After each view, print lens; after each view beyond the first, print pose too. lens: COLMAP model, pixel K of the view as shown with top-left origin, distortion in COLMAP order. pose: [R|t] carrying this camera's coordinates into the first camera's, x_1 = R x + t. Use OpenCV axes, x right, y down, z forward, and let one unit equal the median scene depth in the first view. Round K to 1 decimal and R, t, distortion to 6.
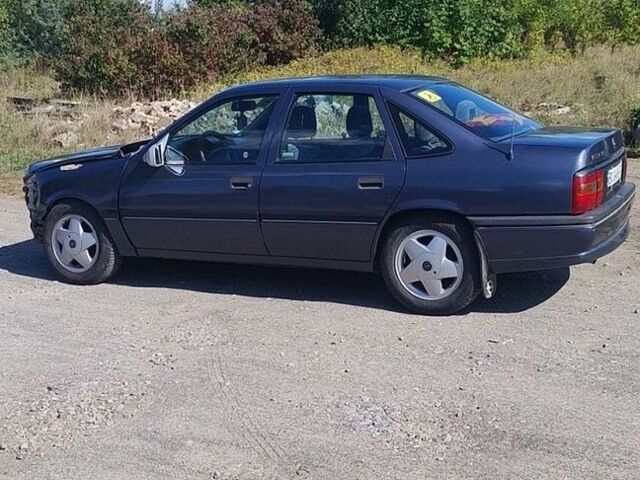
lens RADIAL K [[1027.2, 0, 320.1], [0, 1027.2, 240.6], [0, 0, 1]] dist [0.030018, 0.000000]
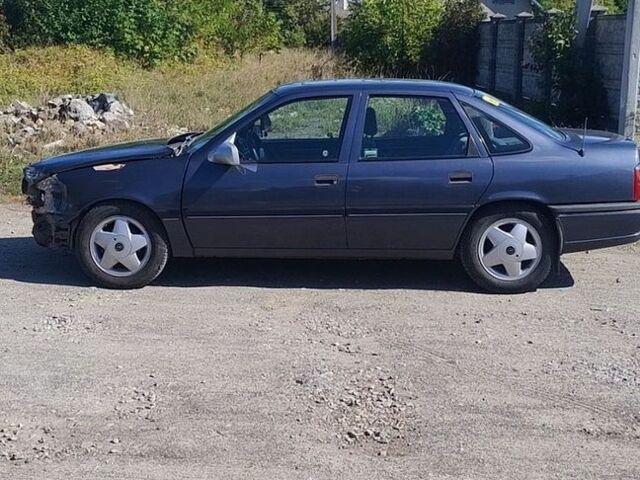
lens RADIAL K [[1027.2, 0, 320.4], [0, 1027.2, 239.6], [0, 0, 1]] dist [0.030018, 0.000000]
pose [[0.907704, -0.038386, 0.417851, -0.474995], [0.039762, 0.999195, 0.005414, -0.001276], [-0.417722, 0.011700, 0.908499, 0.048760]]
